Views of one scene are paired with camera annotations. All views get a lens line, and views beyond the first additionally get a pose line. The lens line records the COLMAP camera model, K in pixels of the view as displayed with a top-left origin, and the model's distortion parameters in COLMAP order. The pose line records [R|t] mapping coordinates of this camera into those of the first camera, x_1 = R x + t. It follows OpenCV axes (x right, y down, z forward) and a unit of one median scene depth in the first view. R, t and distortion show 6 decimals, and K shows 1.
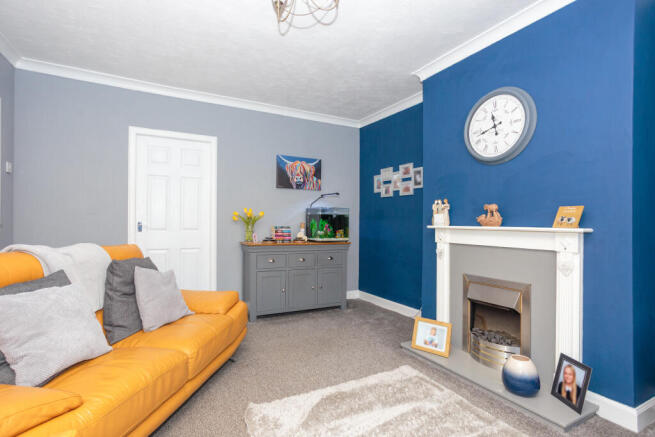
lens RADIAL K [[321.1, 0, 324.9], [0, 321.1, 219.8], [0, 0, 1]] dist [-0.049945, 0.030079]
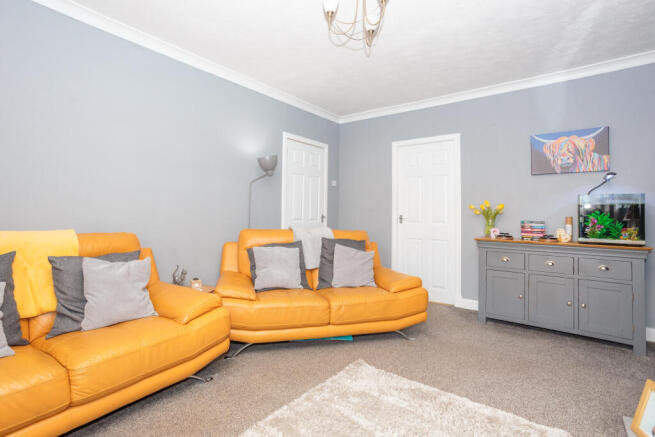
lens RADIAL K [[321.1, 0, 324.9], [0, 321.1, 219.8], [0, 0, 1]] dist [-0.049945, 0.030079]
pose [[0.399222, 0.002945, -0.916850, 0.394755], [-0.010165, 0.999948, -0.001214, 0.023027], [0.916798, 0.009804, 0.399231, 0.183093]]
